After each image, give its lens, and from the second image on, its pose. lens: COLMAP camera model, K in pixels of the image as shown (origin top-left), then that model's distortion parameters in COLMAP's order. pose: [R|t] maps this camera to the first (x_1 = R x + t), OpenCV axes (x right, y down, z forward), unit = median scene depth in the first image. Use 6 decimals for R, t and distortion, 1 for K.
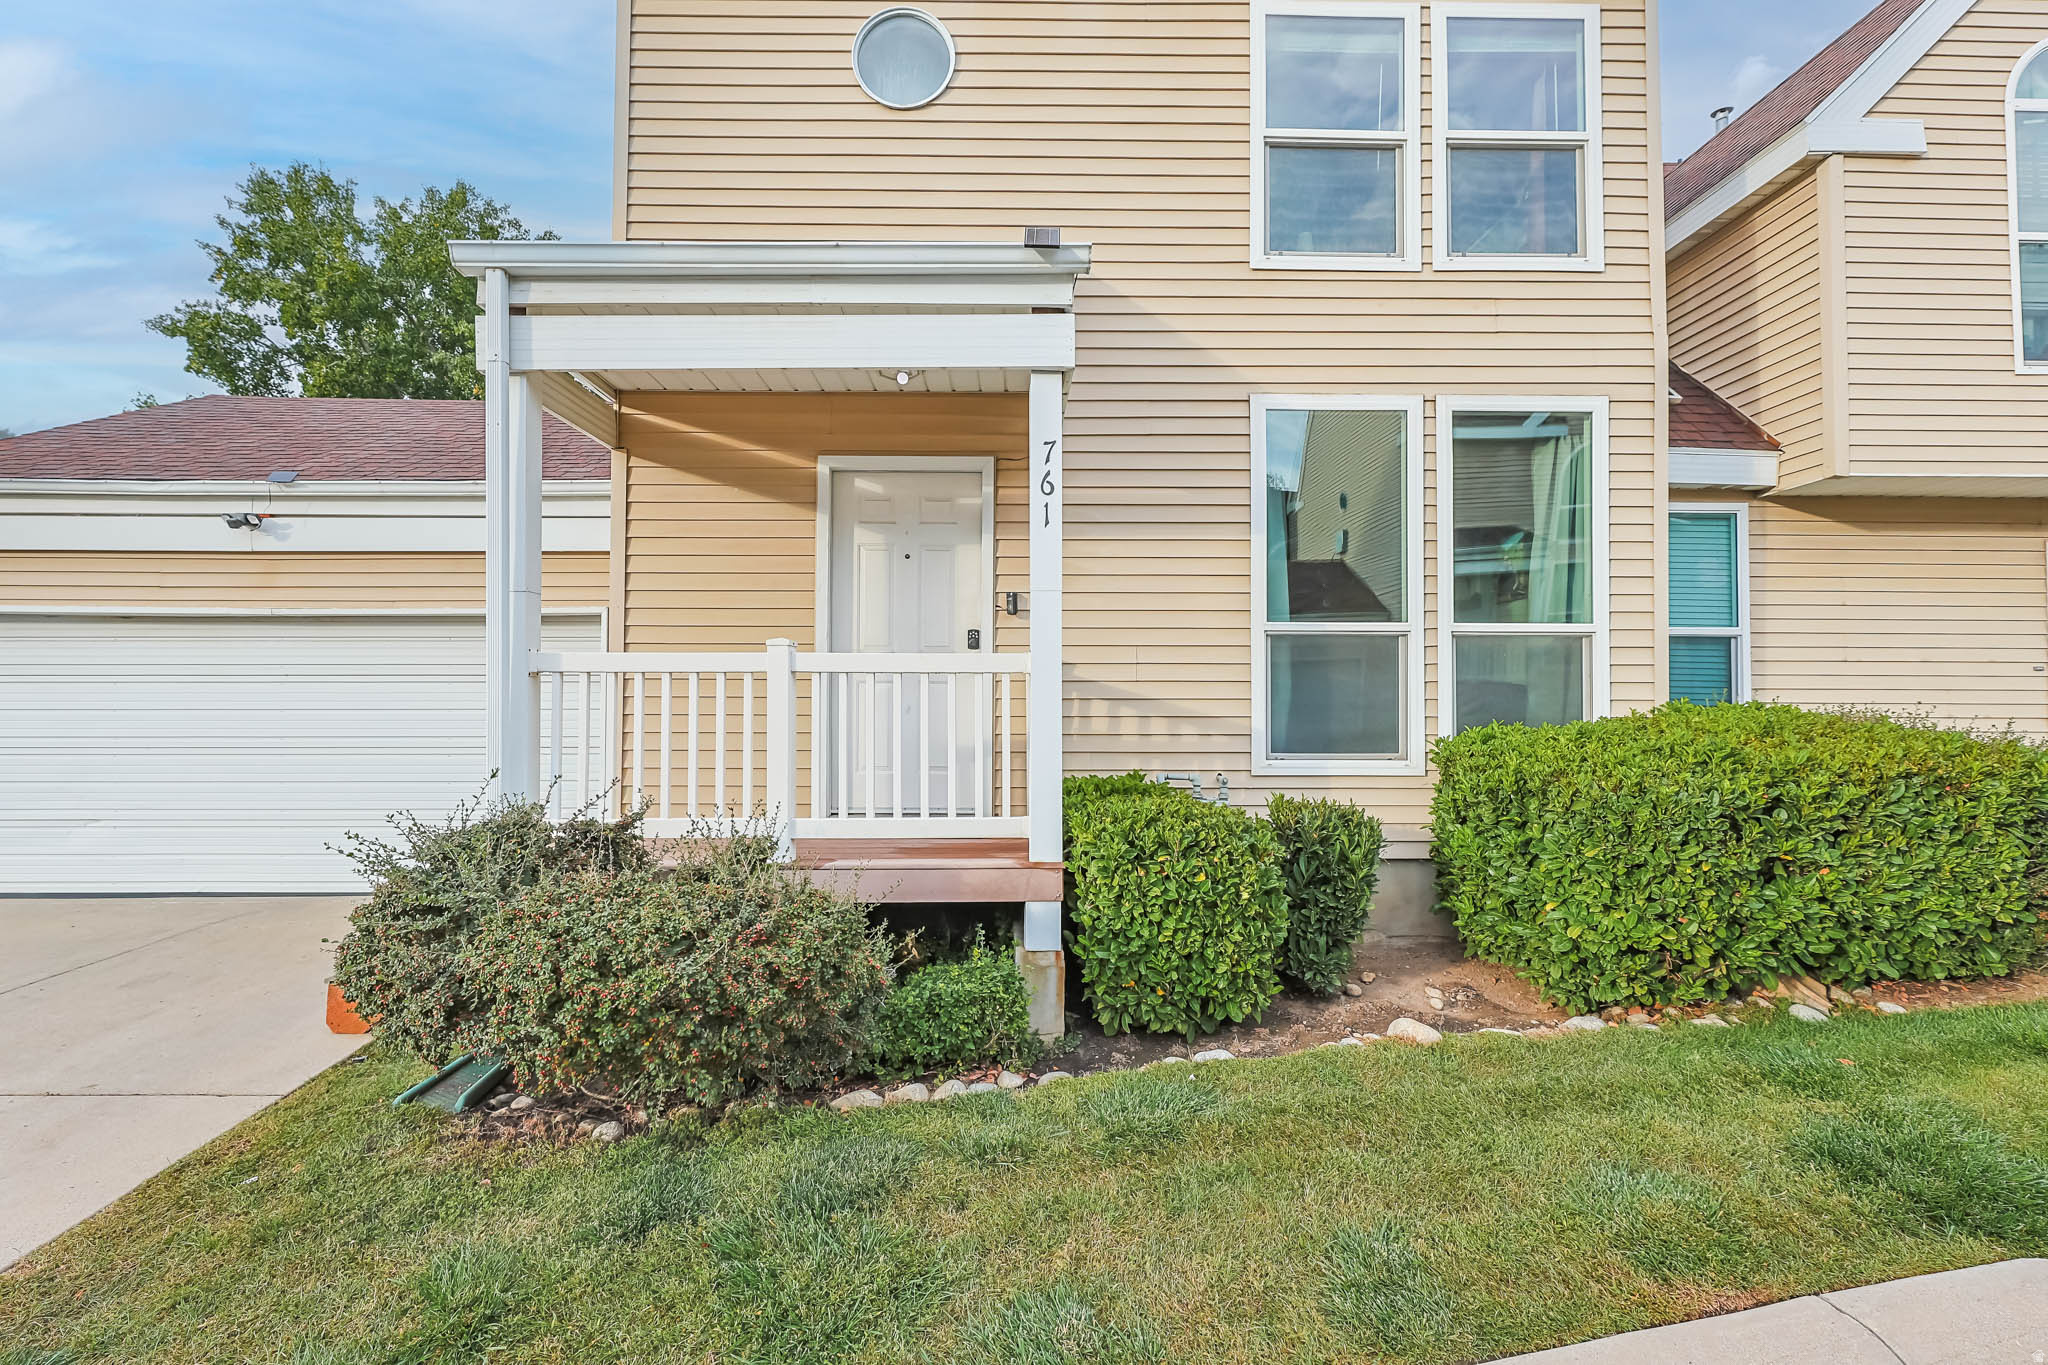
lens RADIAL K [[865.8, 0, 1028.7], [0, 865.8, 688.8], [0, 0, 1]] dist [0.001471, -0.003979]
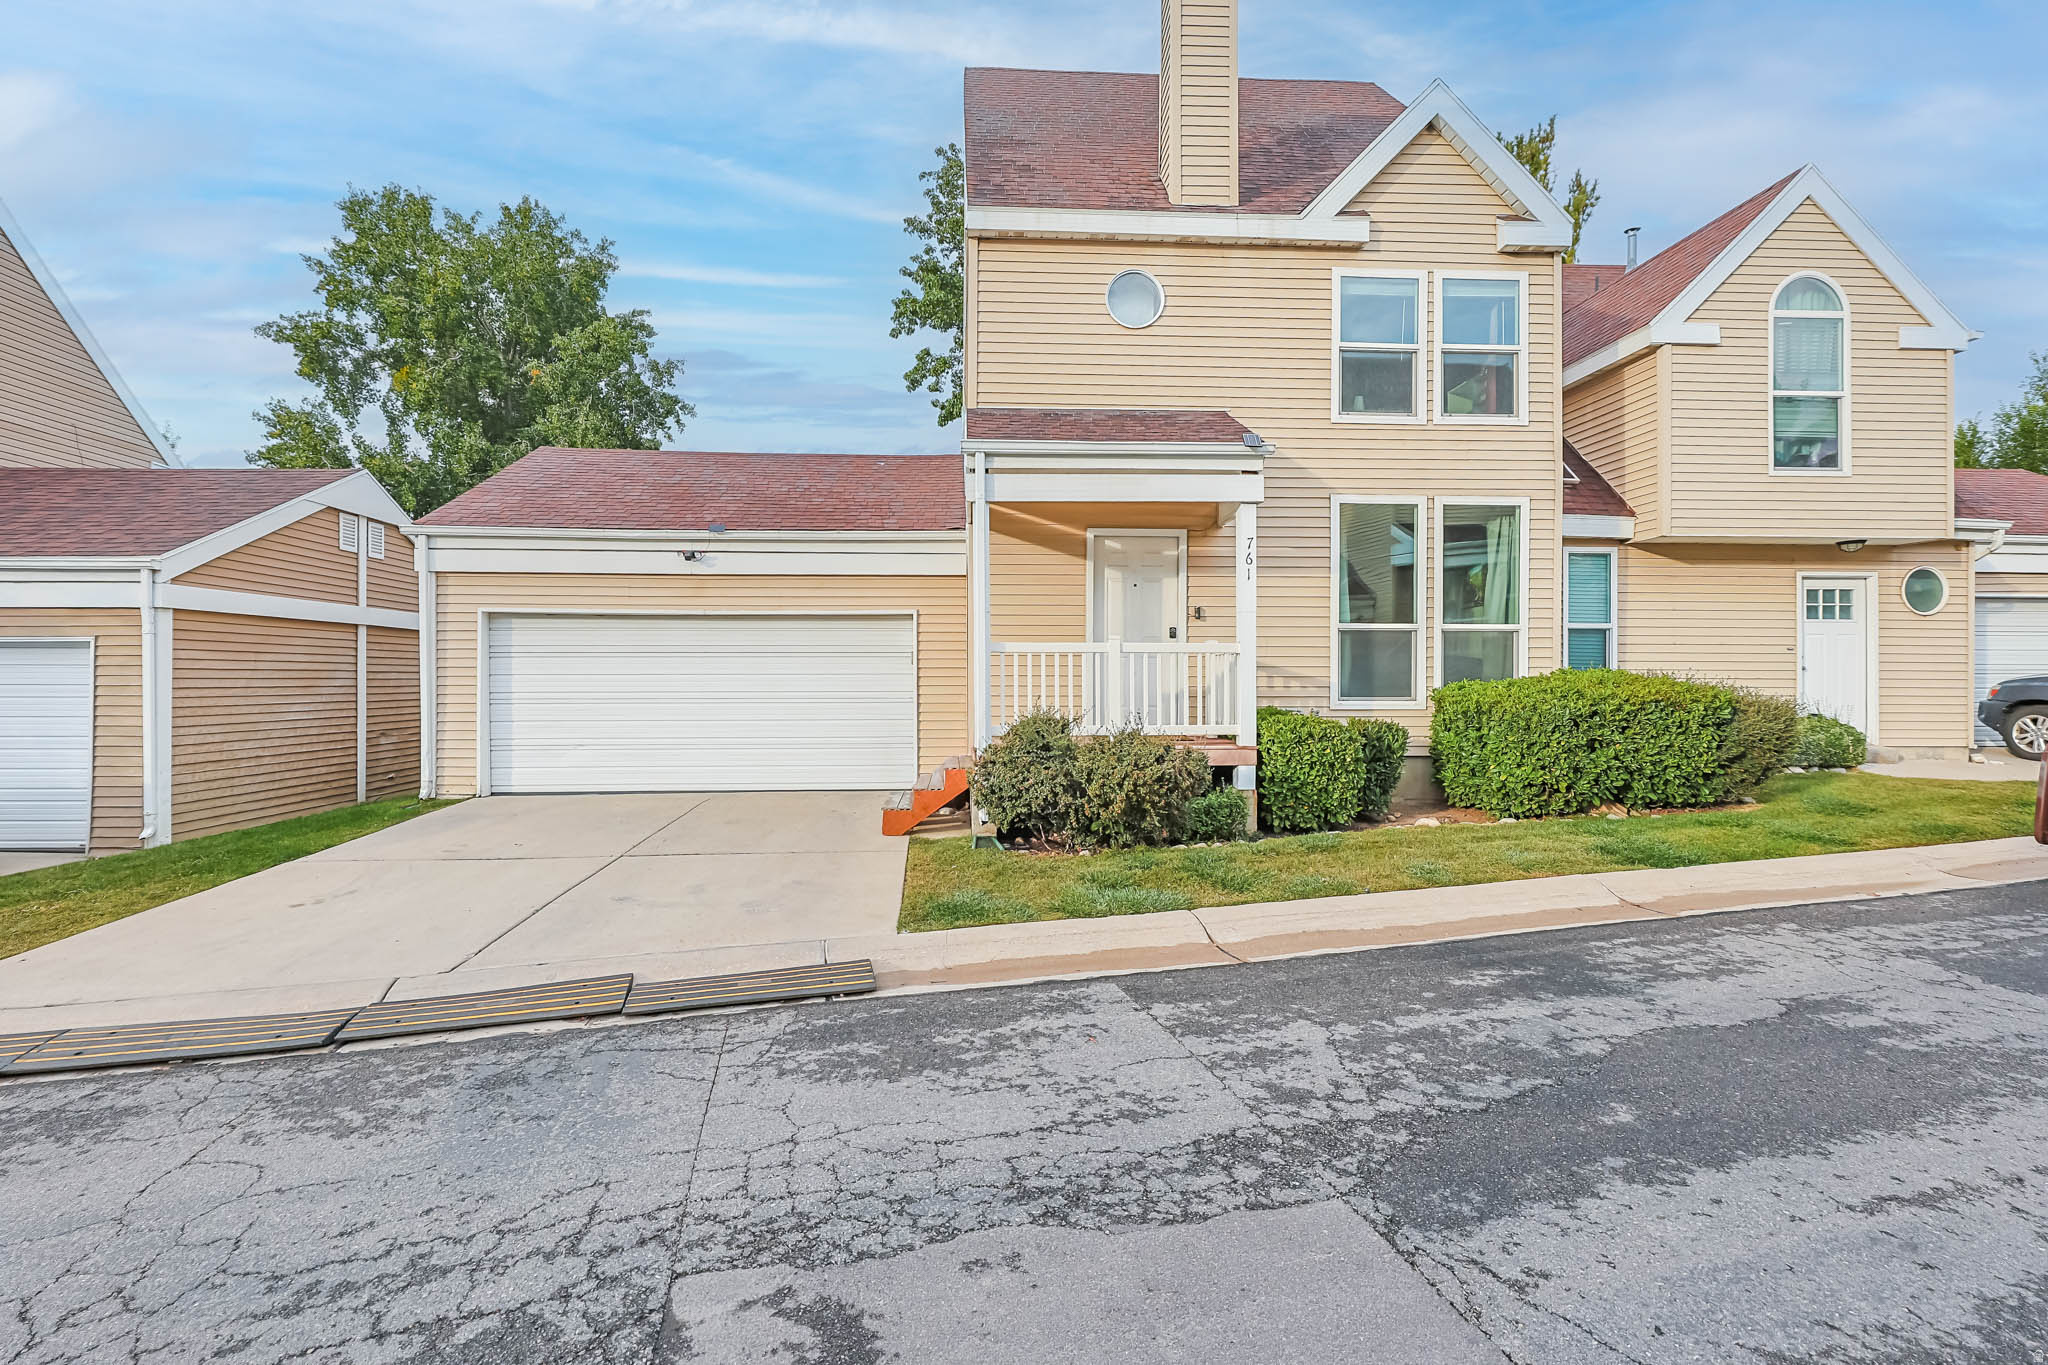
lens RADIAL K [[865.8, 0, 1021.6], [0, 865.8, 681.7], [0, 0, 1]] dist [0.001471, -0.003979]
pose [[0.999505, -0.001222, 0.031437, -0.430637], [0.000520, 0.999750, 0.022336, 0.002652], [-0.031457, -0.022309, 0.999256, -0.754966]]
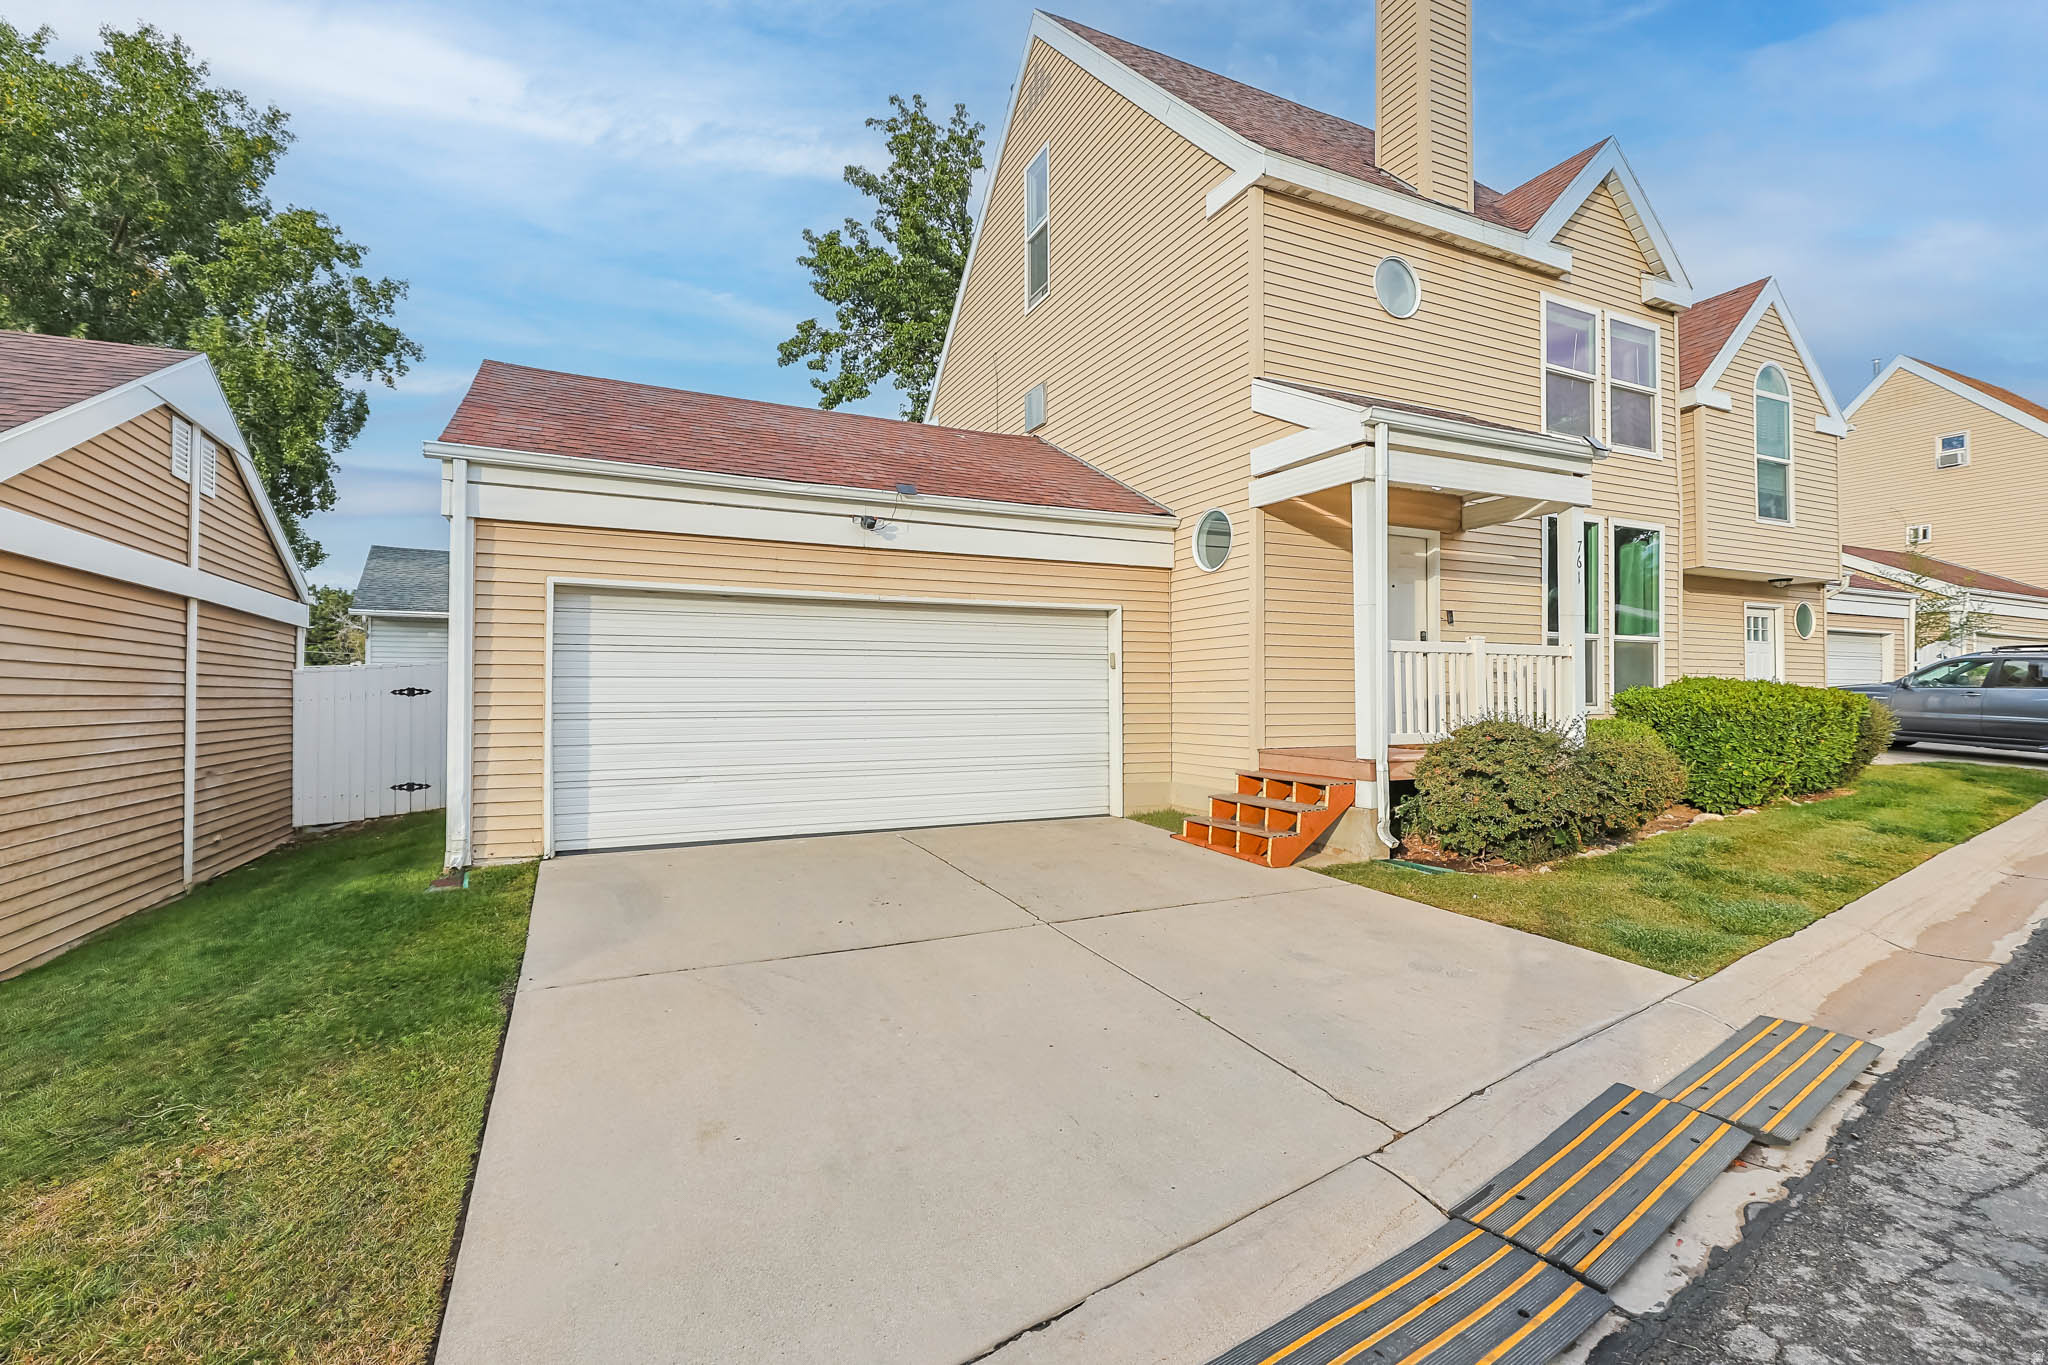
lens RADIAL K [[865.8, 0, 1036.4], [0, 865.8, 684.3], [0, 0, 1]] dist [0.001471, -0.003979]
pose [[0.915823, 0.003994, 0.401563, -1.457018], [-0.005023, 0.999986, 0.001509, 0.036833], [-0.401551, -0.003399, 0.915830, -0.250064]]
